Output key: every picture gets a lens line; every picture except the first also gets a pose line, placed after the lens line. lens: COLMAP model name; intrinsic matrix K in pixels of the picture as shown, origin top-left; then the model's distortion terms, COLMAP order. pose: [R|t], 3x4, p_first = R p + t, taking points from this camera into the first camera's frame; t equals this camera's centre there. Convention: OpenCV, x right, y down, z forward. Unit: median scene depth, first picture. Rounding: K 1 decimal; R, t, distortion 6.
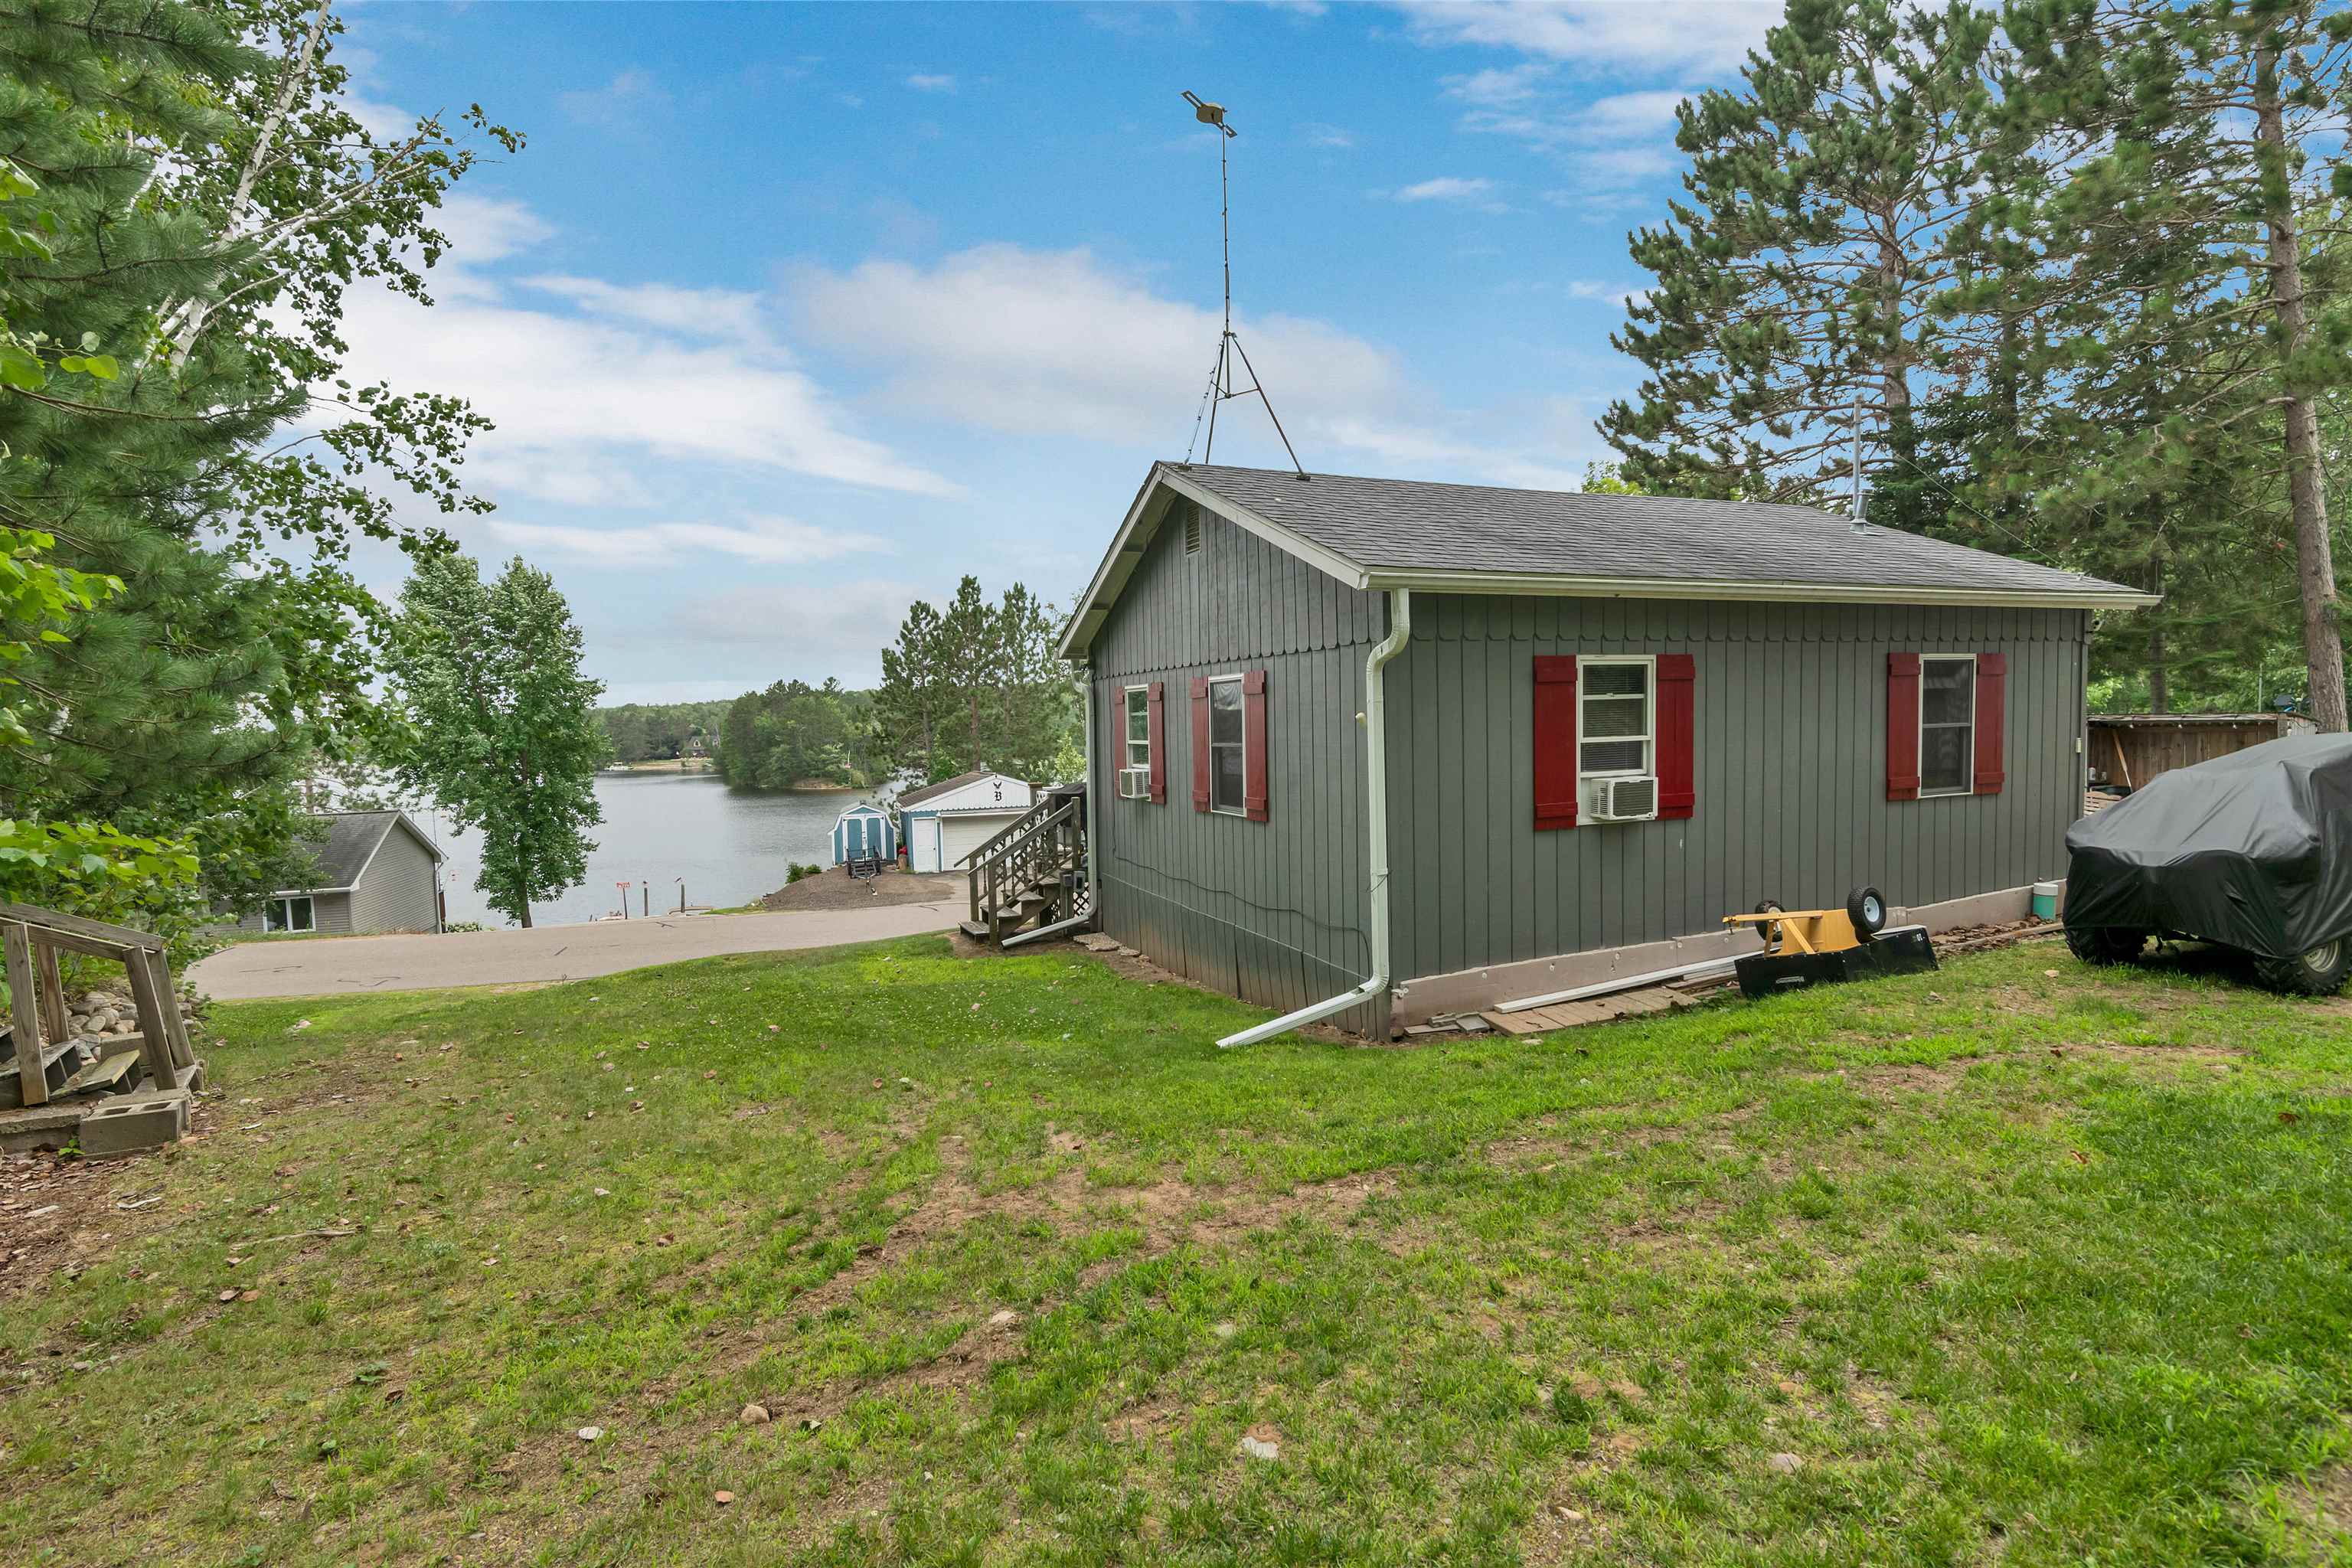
lens RADIAL K [[1089.0, 0, 1177.3], [0, 1089.0, 798.9], [0, 0, 1]] dist [-0.001590, 0.000590]
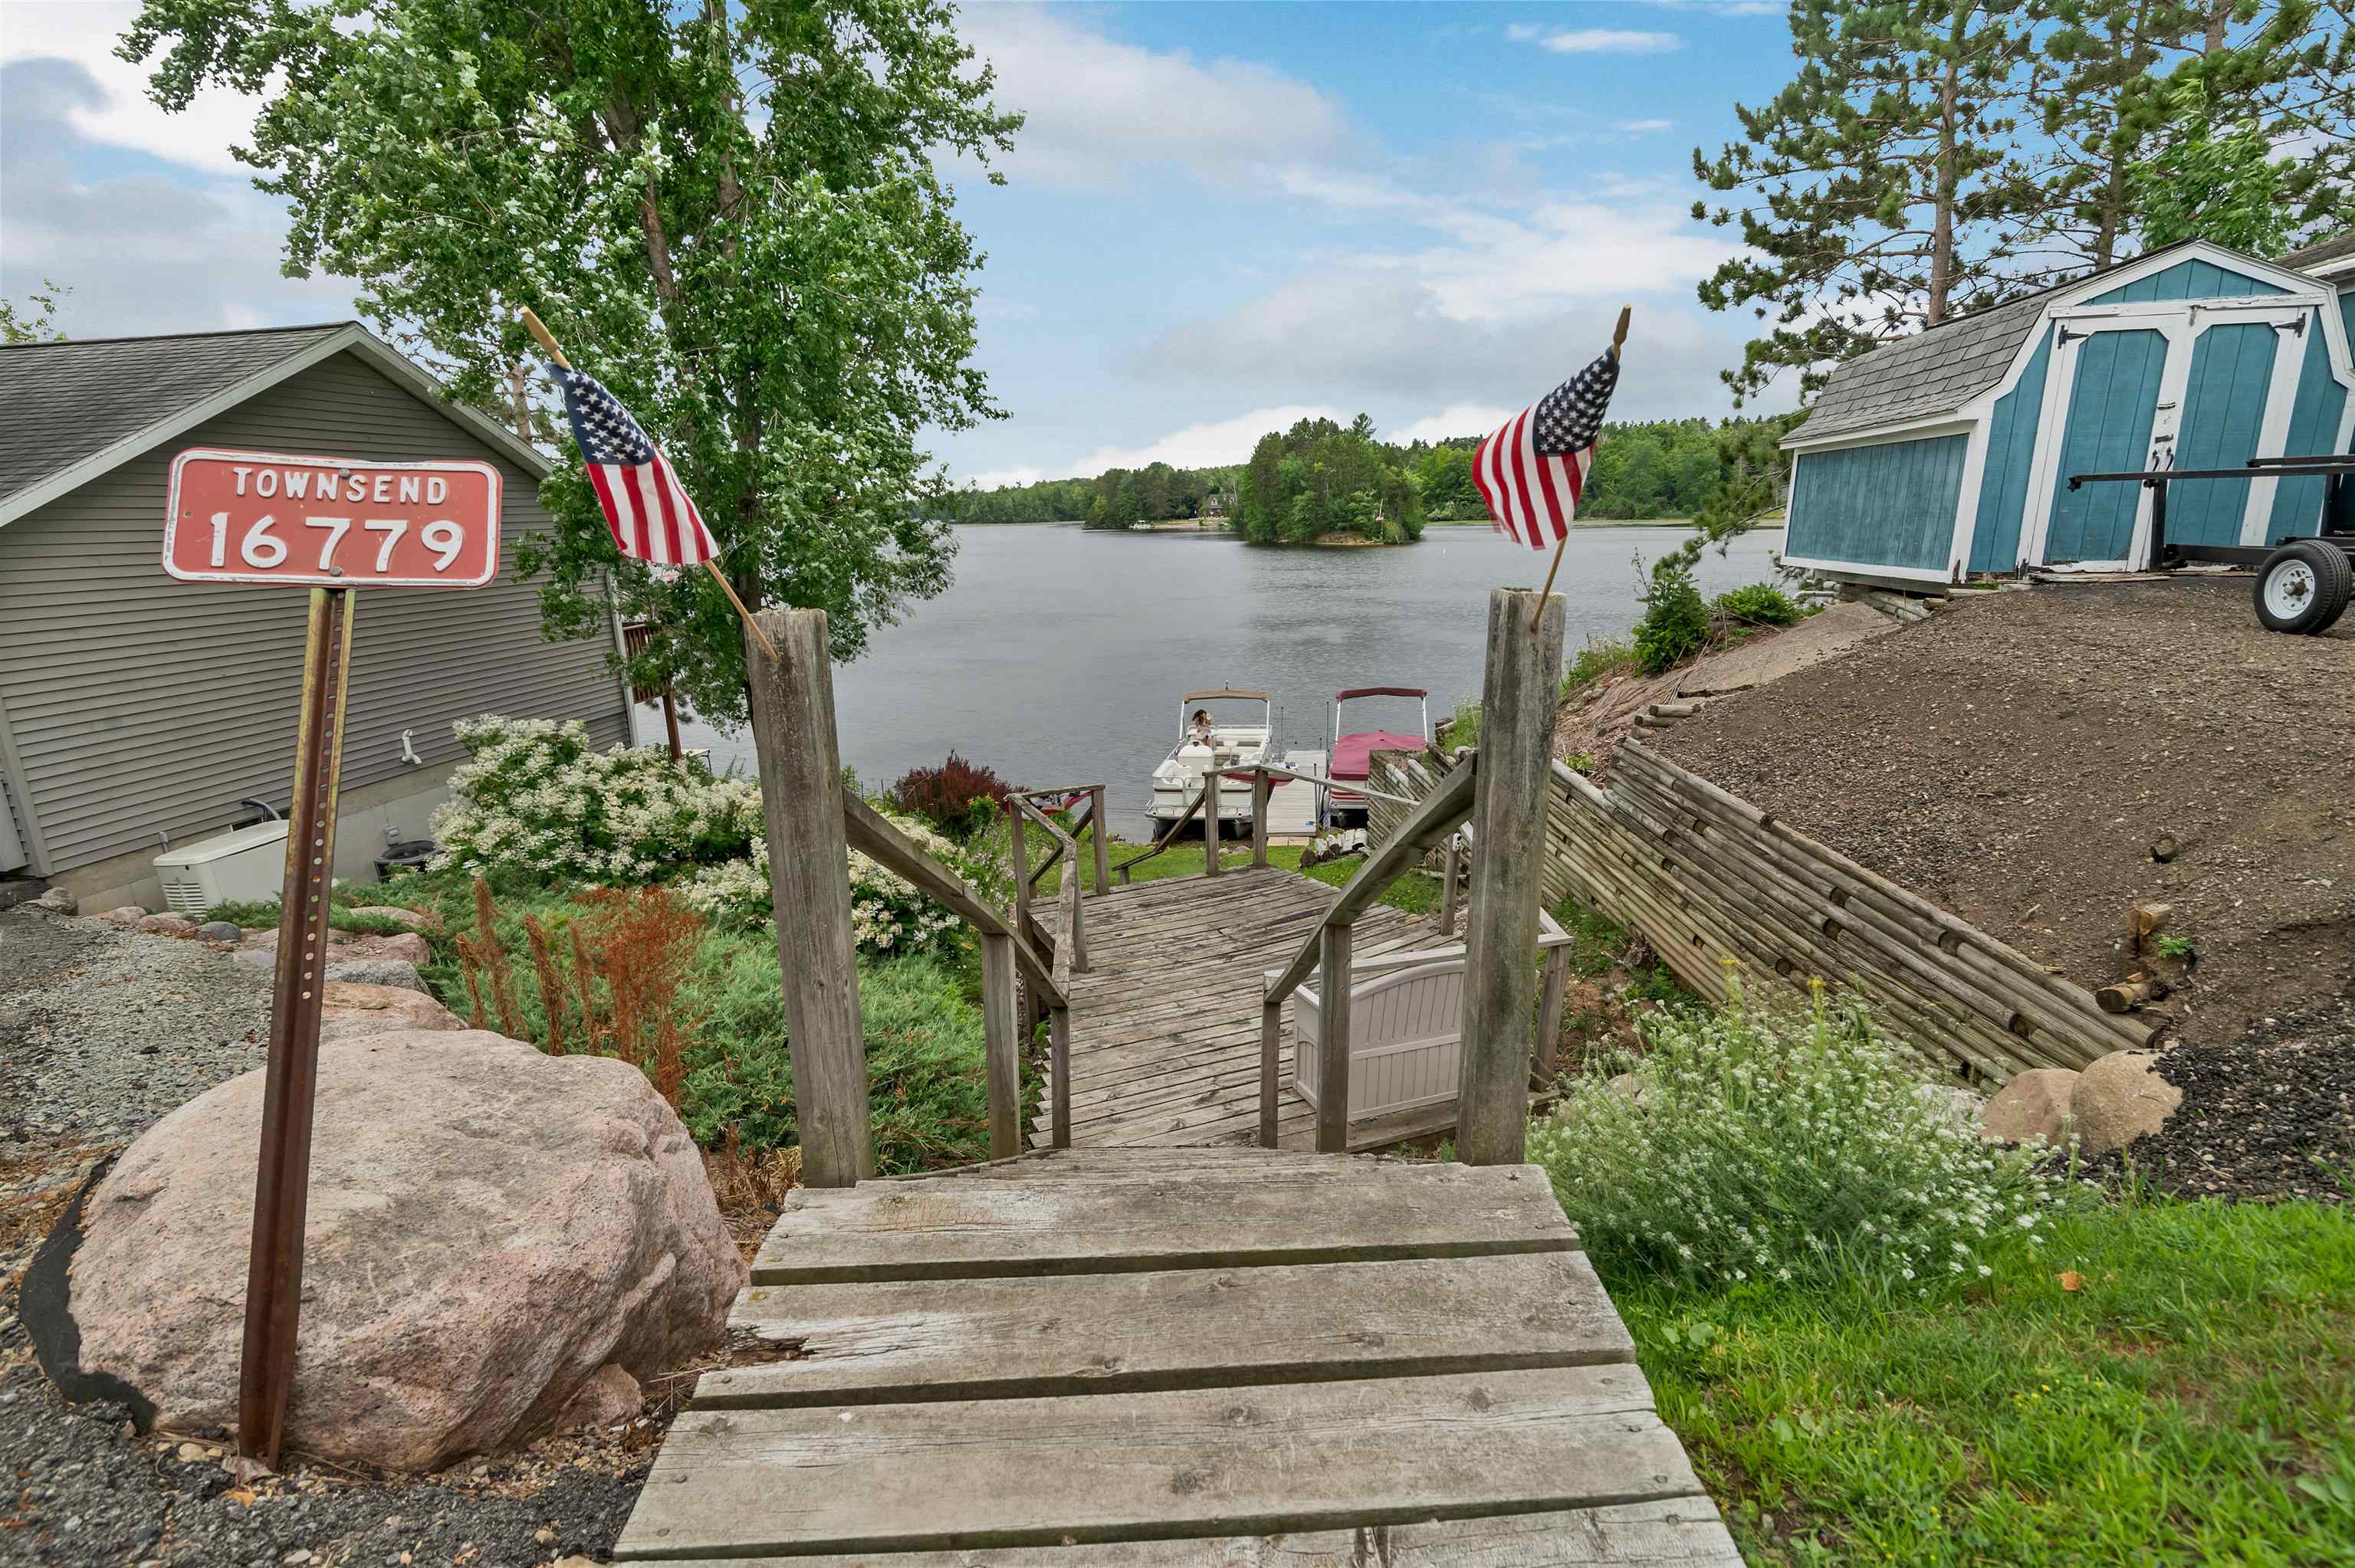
lens RADIAL K [[1095.4, 0, 1221.2], [0, 1095.4, 791.0], [0, 0, 1]] dist [0.000530, 0.000089]
pose [[0.918425, 0.101972, -0.382225, -1.522152], [-0.025807, 0.979592, 0.199330, 0.261233], [0.394751, -0.173206, 0.902314, 3.239861]]
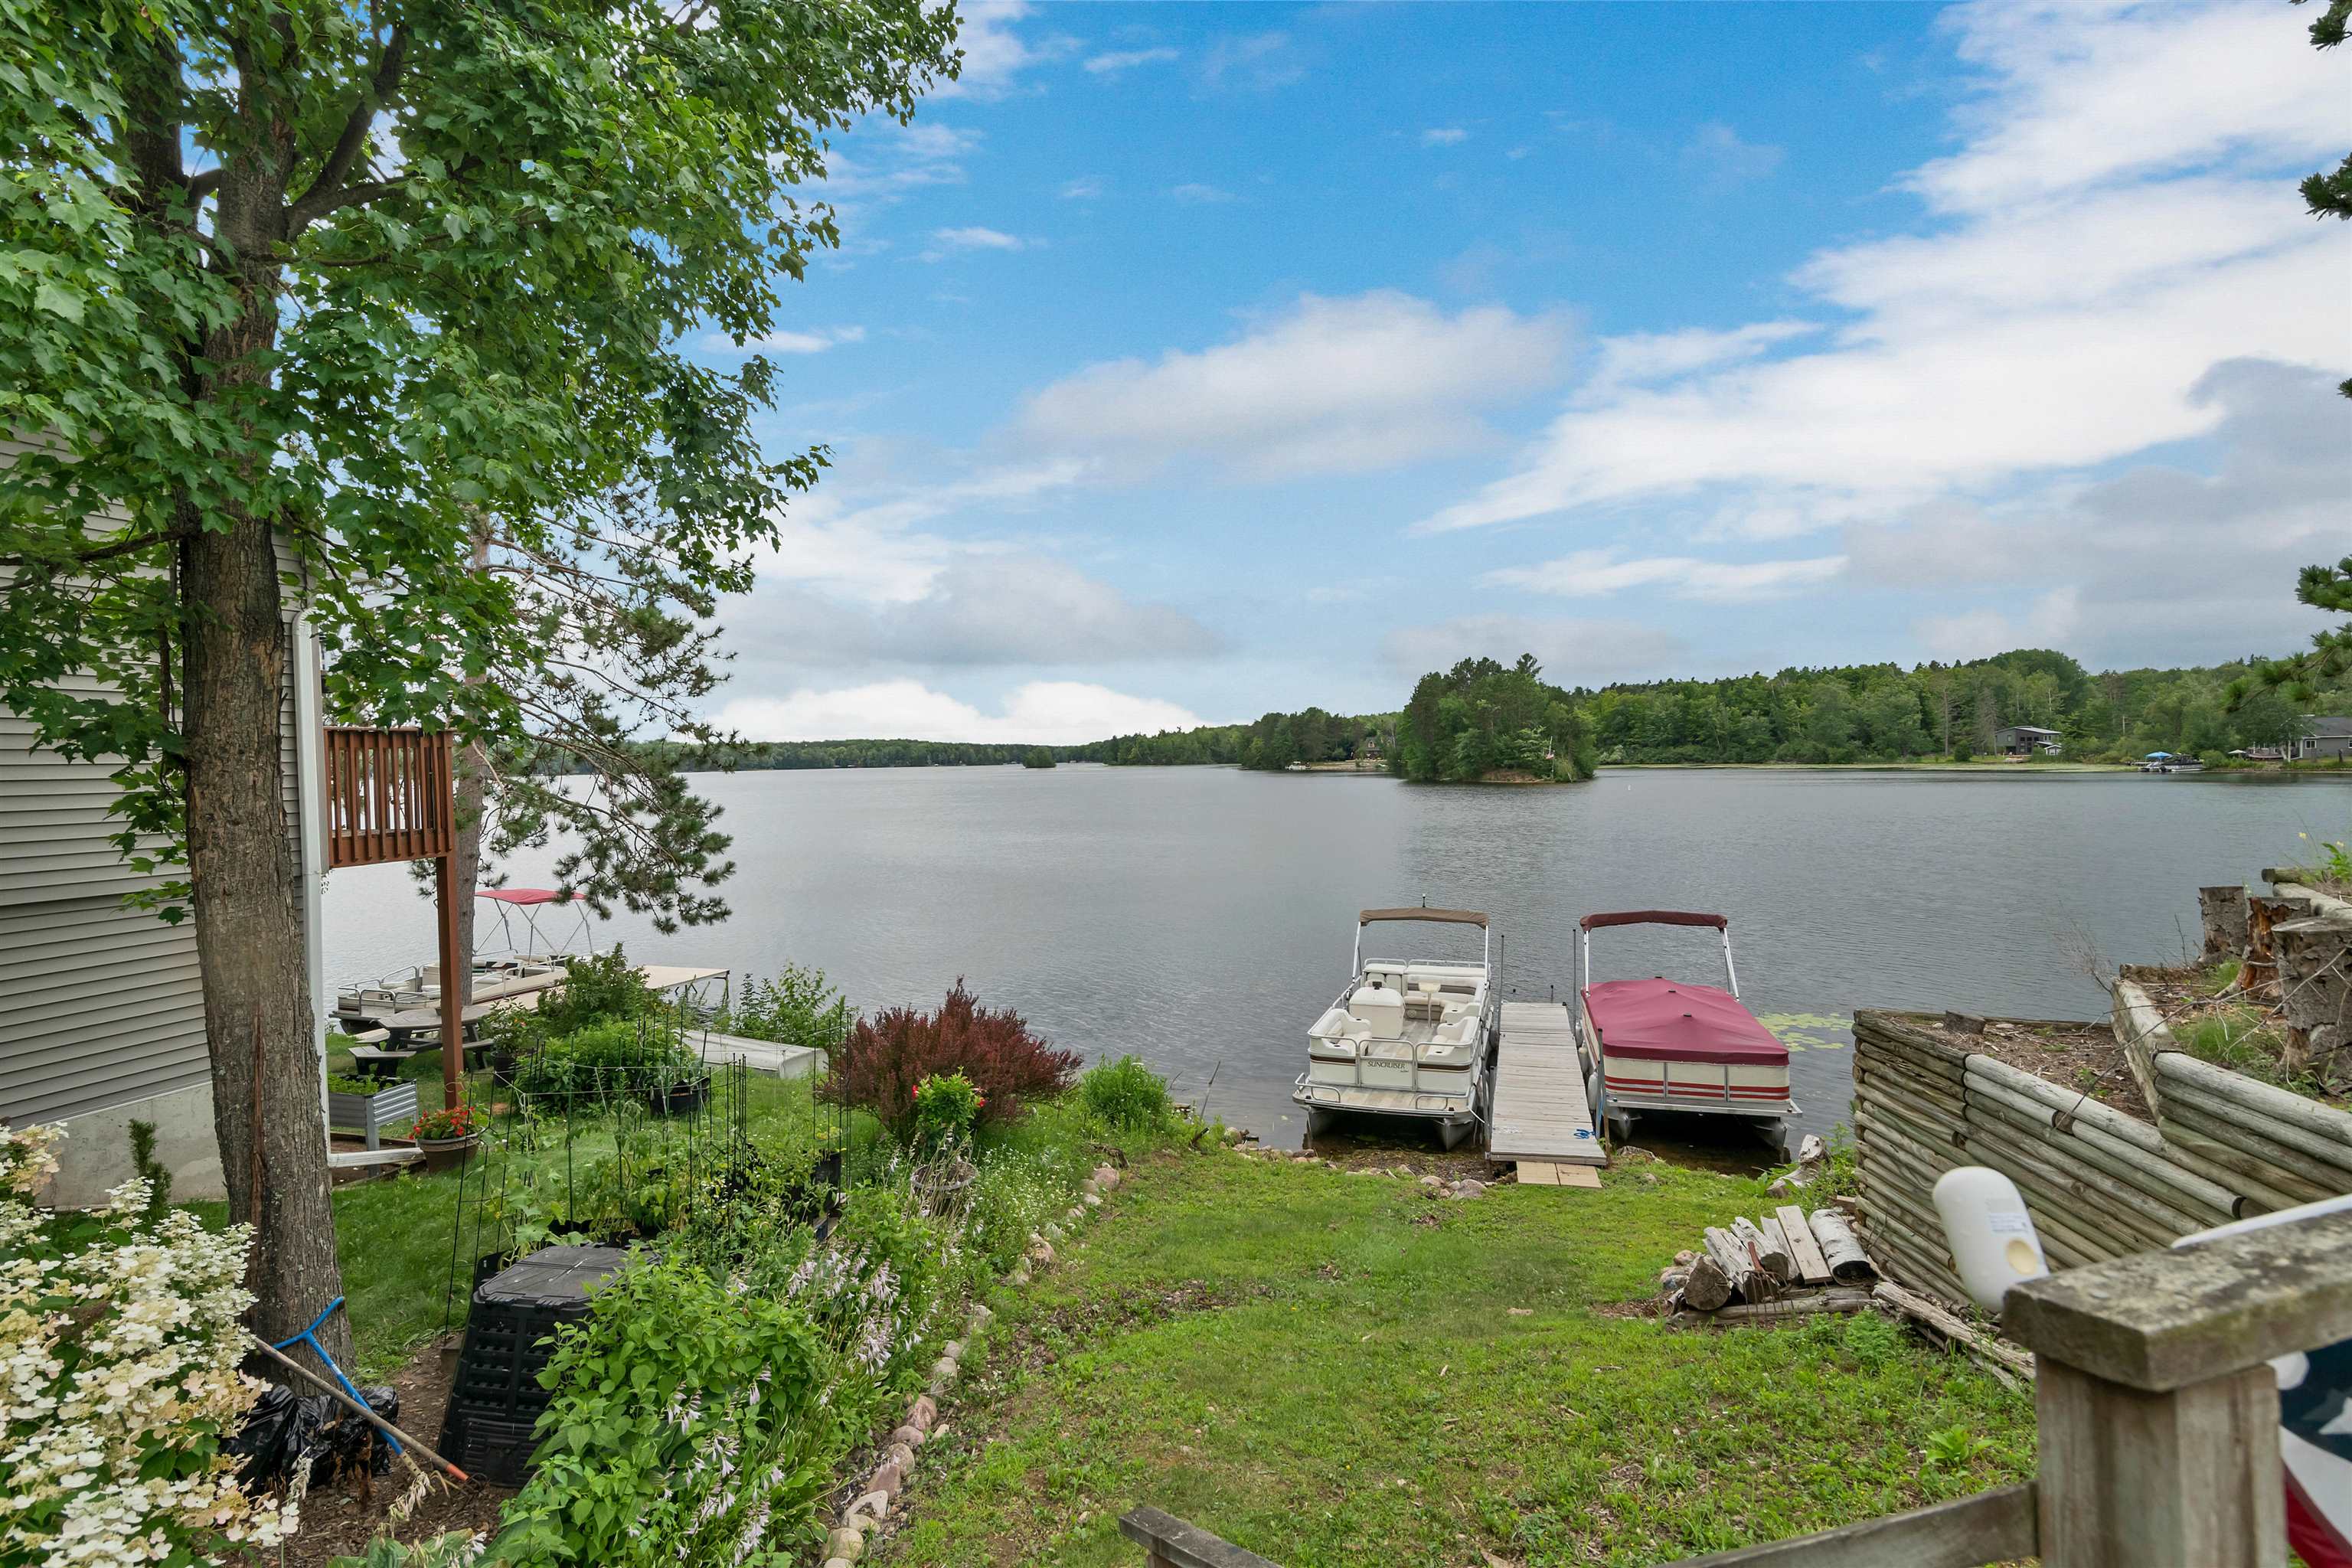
lens RADIAL K [[1094.5, 0, 1176.0], [0, 1094.5, 784.0], [0, 0, 1]] dist [0.000816, 0.000258]
pose [[0.832204, 0.020747, -0.554082, -1.872393], [-0.037940, 0.999088, -0.019573, 0.392408], [0.553170, 0.037311, 0.832232, 3.926627]]
